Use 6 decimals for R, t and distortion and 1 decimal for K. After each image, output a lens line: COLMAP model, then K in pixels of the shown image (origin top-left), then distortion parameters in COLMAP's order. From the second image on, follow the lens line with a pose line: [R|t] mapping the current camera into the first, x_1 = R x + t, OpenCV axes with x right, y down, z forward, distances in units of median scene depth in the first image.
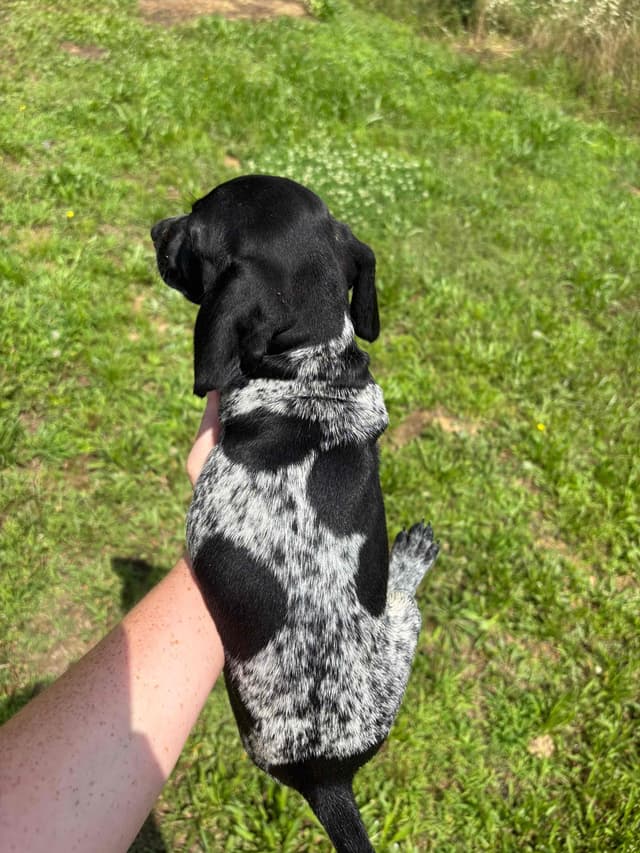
lens RADIAL K [[627.8, 0, 319.7], [0, 627.8, 455.9], [0, 0, 1]] dist [0.002857, -0.000680]
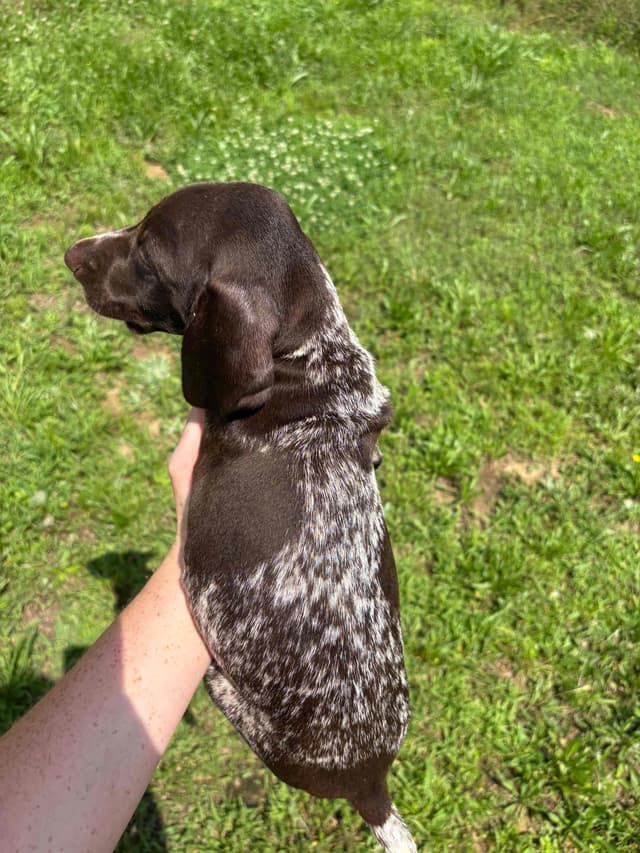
lens RADIAL K [[627.8, 0, 319.7], [0, 627.8, 455.9], [0, 0, 1]] dist [0.002857, -0.000680]
pose [[0.969460, -0.230566, 0.083584, -0.088615], [0.220583, 0.968715, 0.113729, -0.155625], [-0.107191, -0.091819, 0.989990, 0.130017]]
